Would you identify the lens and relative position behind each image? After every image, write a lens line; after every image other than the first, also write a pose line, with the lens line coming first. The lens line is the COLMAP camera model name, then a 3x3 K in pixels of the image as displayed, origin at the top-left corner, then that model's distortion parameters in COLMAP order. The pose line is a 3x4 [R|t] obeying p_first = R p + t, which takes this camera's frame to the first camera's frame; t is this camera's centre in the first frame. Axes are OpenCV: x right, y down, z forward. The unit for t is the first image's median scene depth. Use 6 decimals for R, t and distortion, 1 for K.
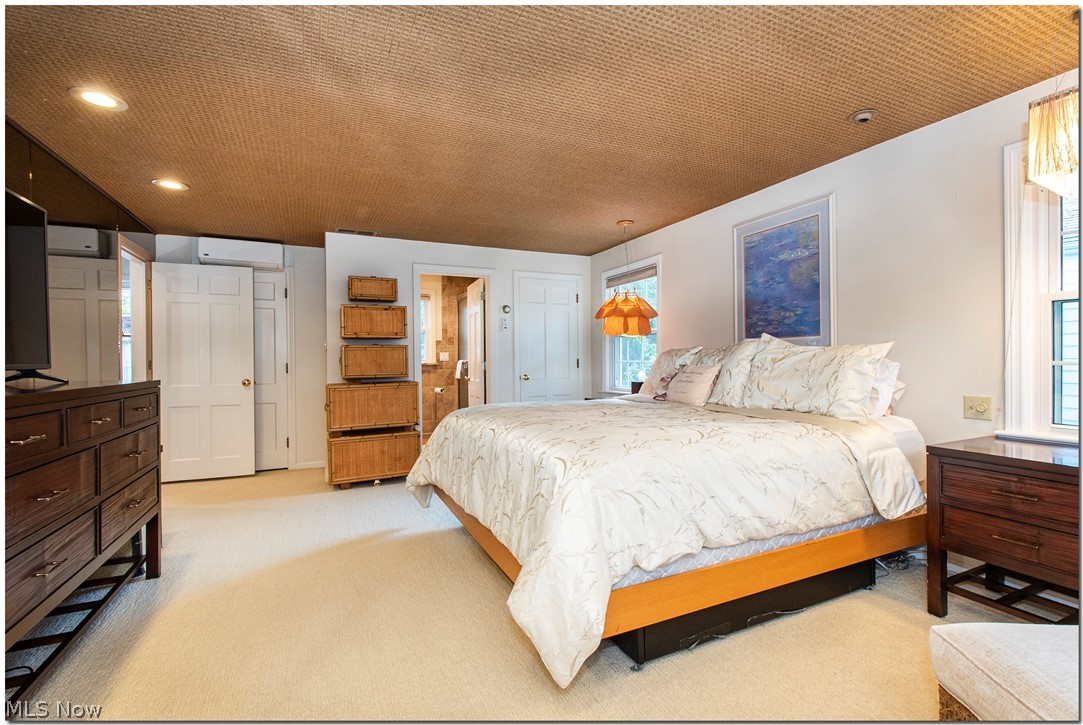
lens RADIAL K [[493.1, 0, 544.8], [0, 493.1, 359.6], [0, 0, 1]] dist [0.001423, -0.000280]
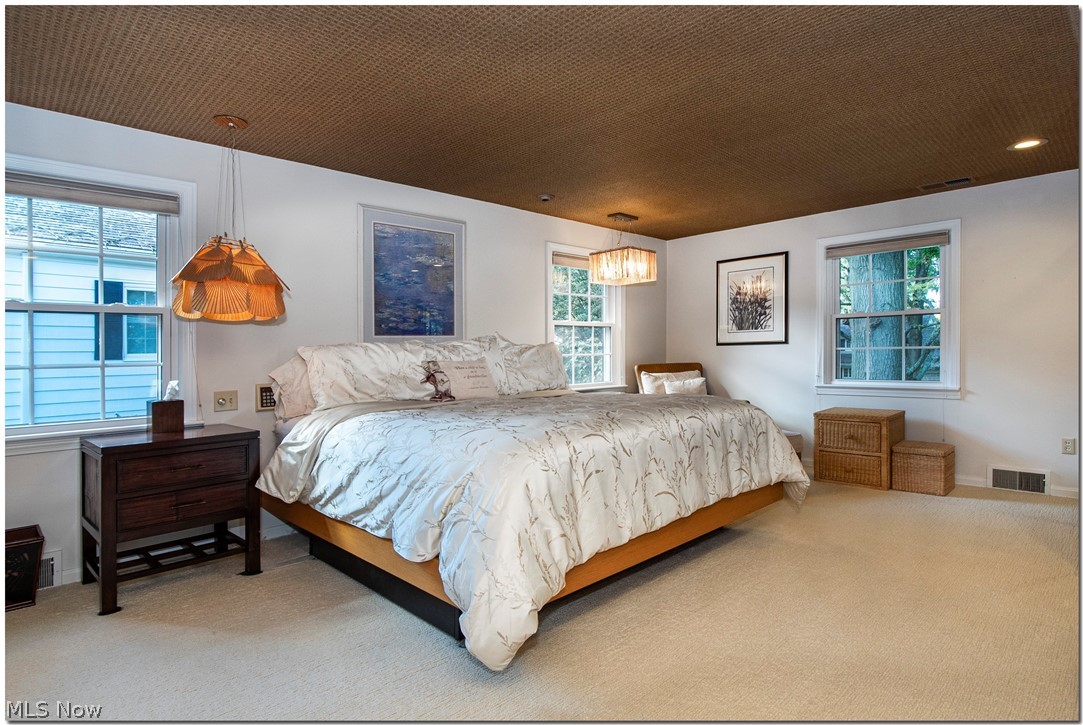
lens RADIAL K [[584.4, 0, 541.2], [0, 584.4, 361.5], [0, 0, 1]] dist [-0.002663, -0.000186]
pose [[-0.319206, 0.010645, 0.947626, -0.715319], [0.027588, 0.999617, -0.001936, 0.018814], [-0.947284, 0.025526, -0.319377, 1.058961]]
